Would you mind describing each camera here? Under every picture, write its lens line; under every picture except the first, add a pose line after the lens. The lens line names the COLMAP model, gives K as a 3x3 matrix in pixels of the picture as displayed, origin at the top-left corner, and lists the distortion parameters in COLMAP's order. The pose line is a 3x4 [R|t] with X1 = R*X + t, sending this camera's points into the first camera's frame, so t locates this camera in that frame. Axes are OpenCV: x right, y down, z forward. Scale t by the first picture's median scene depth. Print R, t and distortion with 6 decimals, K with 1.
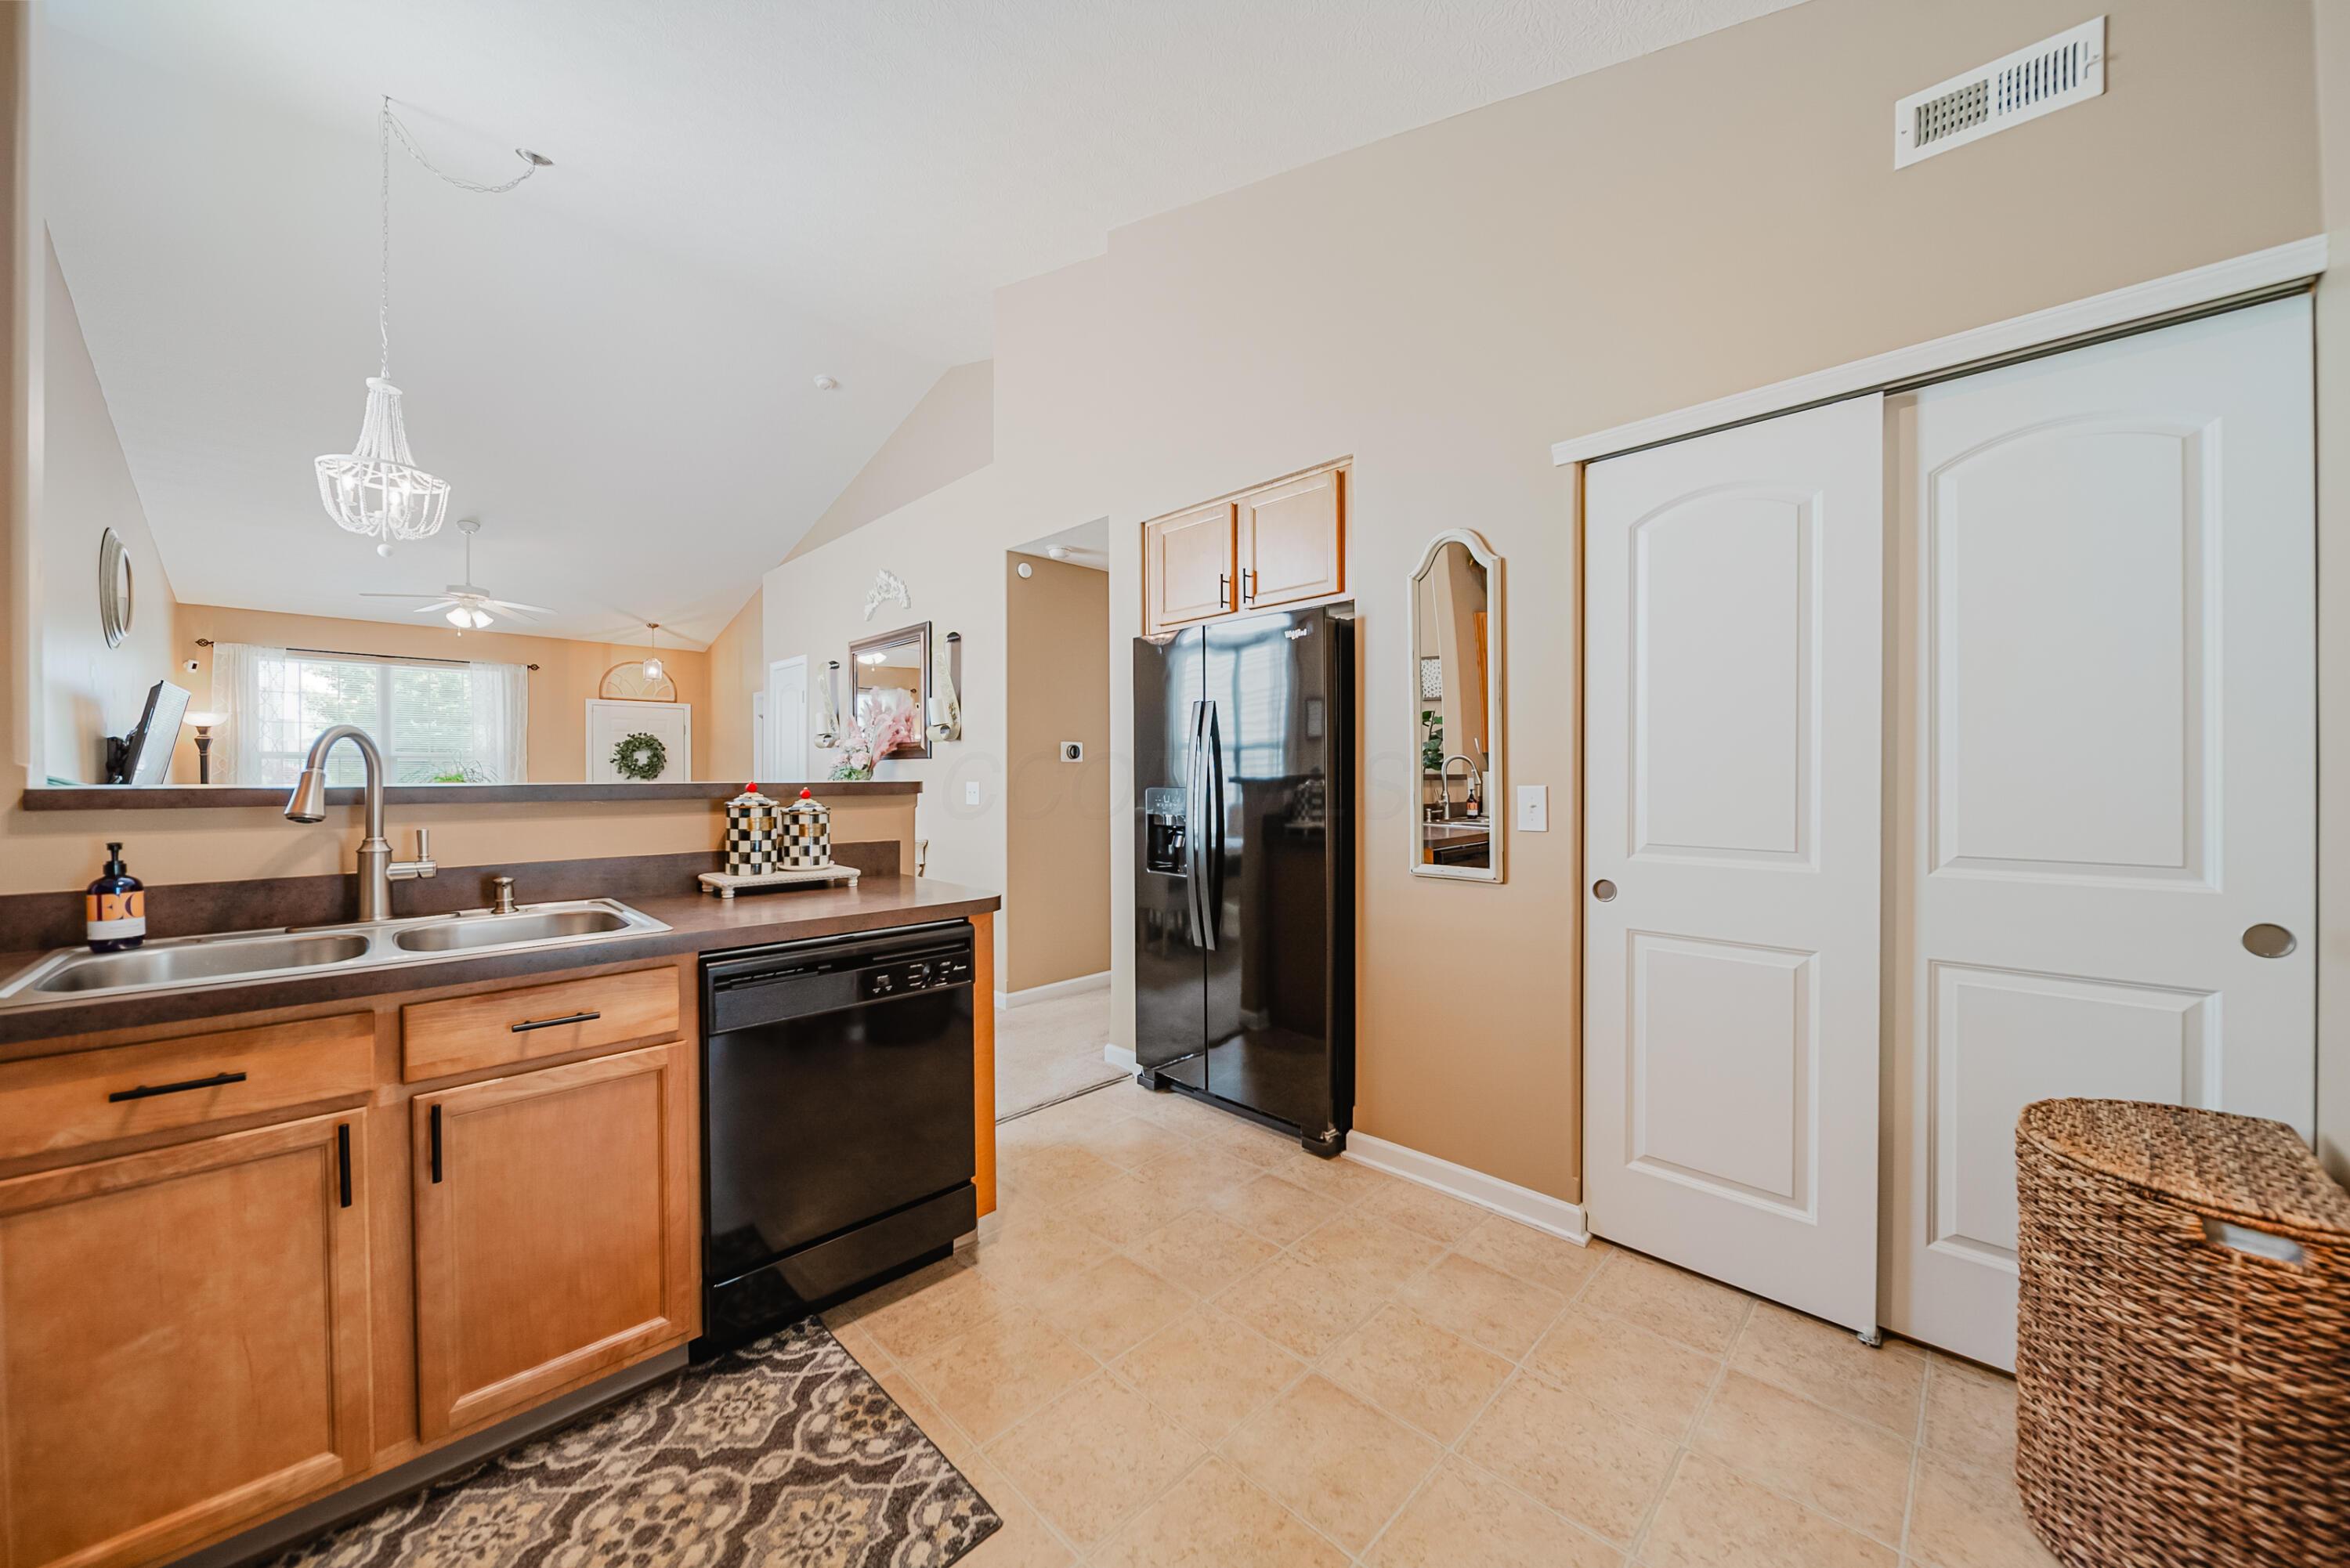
lens RADIAL K [[840.6, 0, 1180.4], [0, 840.6, 777.5], [0, 0, 1]] dist [-0.003819, -0.001695]
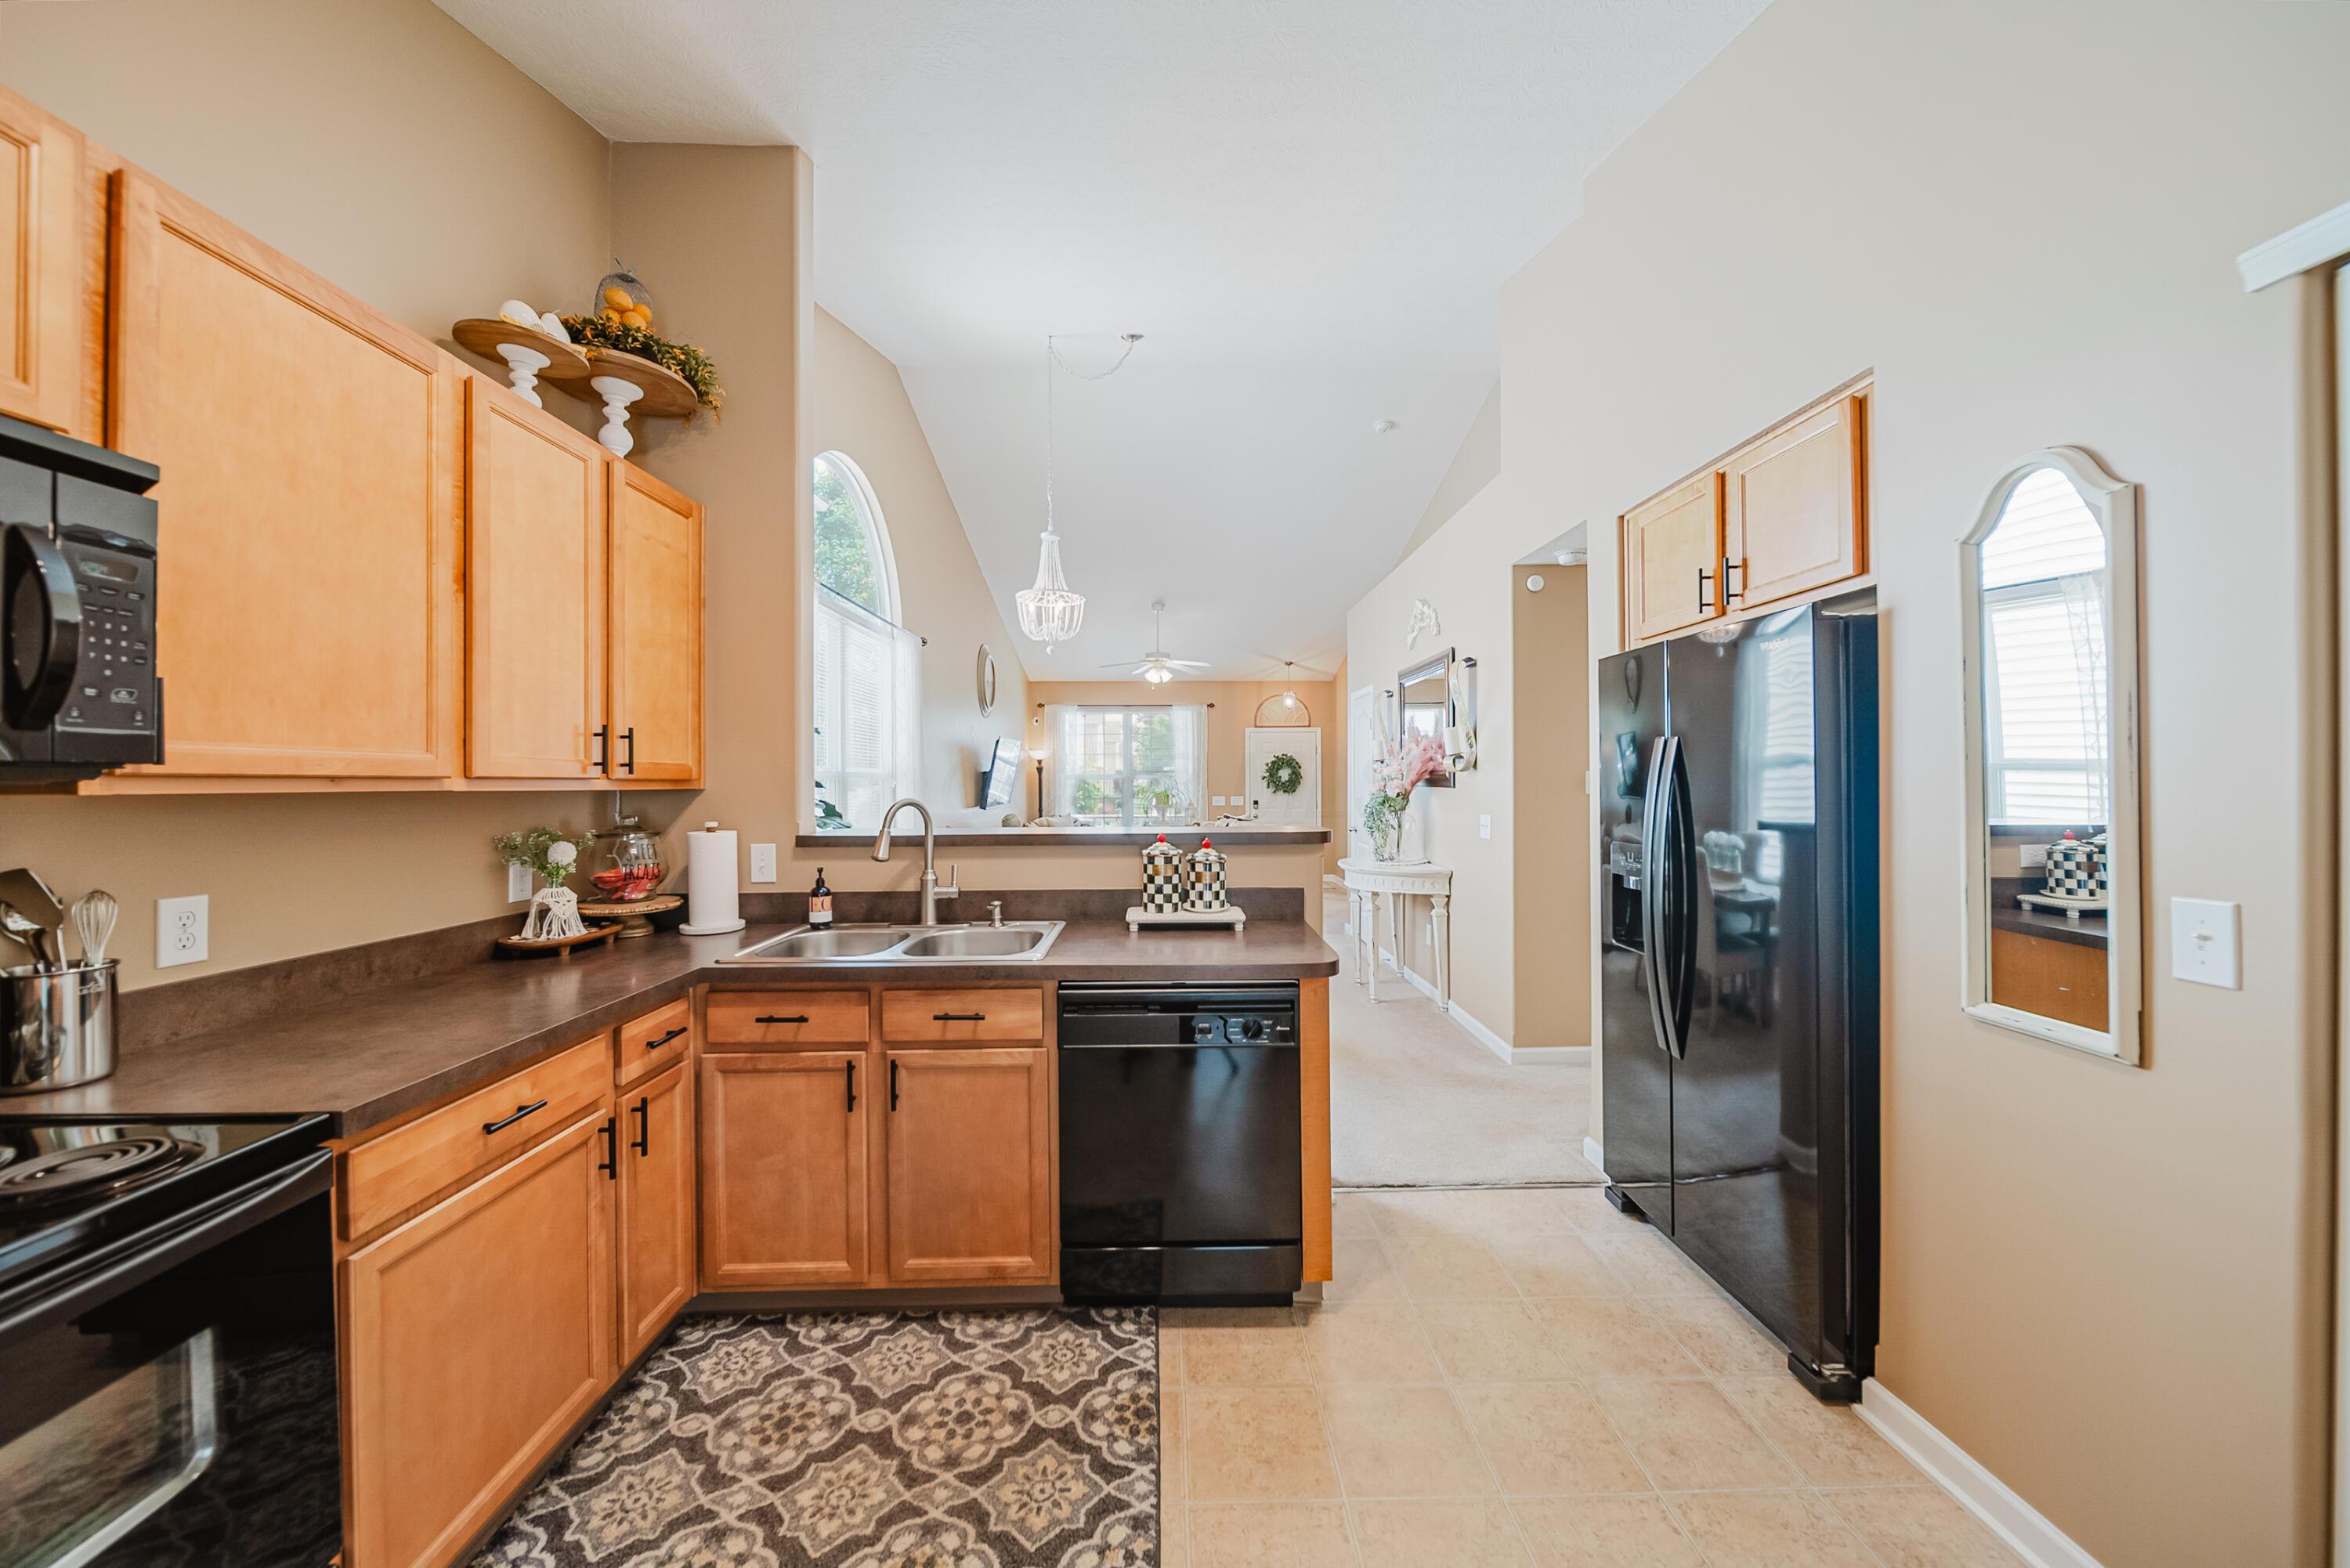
lens RADIAL K [[840.6, 0, 1180.4], [0, 840.6, 777.5], [0, 0, 1]] dist [-0.003819, -0.001695]
pose [[0.715383, -0.002061, -0.698730, 0.456633], [0.001663, 0.999998, -0.001246, -0.097796], [0.698731, -0.000271, 0.715385, 0.231158]]
